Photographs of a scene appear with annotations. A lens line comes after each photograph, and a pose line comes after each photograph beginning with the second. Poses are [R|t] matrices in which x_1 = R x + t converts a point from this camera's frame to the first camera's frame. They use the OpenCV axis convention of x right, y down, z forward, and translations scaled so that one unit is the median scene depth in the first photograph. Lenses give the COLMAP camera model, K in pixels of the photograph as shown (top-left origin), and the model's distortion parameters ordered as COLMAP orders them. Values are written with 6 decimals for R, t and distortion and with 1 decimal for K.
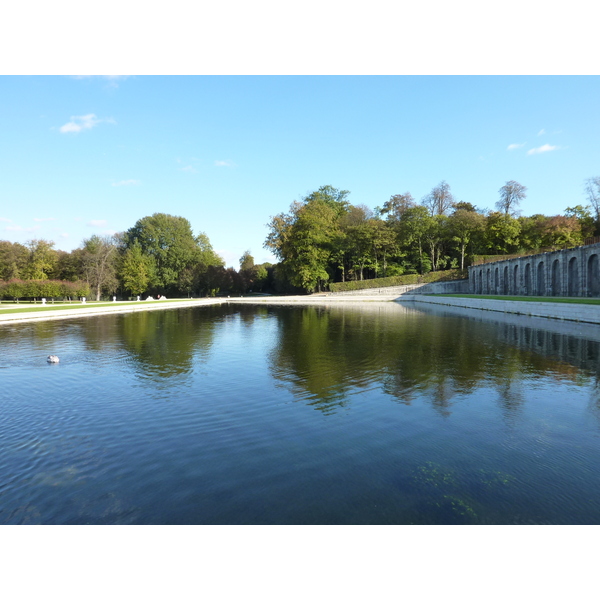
lens RADIAL K [[458.0, 0, 299.3], [0, 458.0, 299.8], [0, 0, 1]] dist [-0.011431, -0.004072]
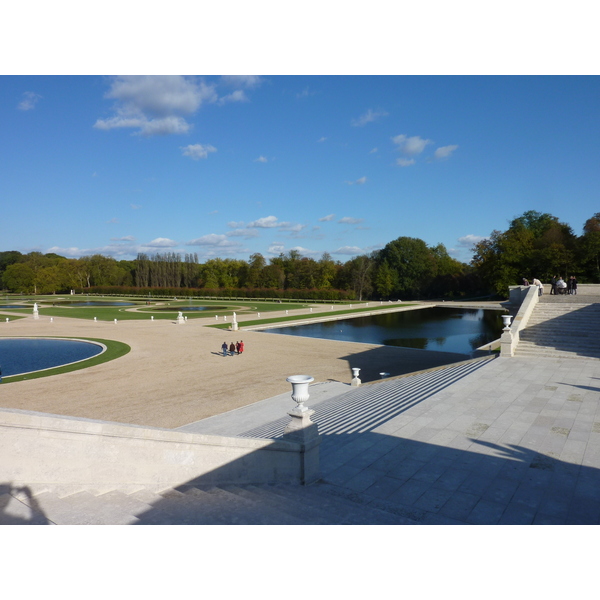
lens RADIAL K [[458.0, 0, 300.1], [0, 458.0, 299.8], [0, 0, 1]] dist [-0.011431, -0.004072]
pose [[0.847238, 0.016748, -0.530949, 0.187711], [-0.002902, 0.999634, 0.026901, -0.039477], [0.531205, -0.021251, 0.846977, -0.374874]]
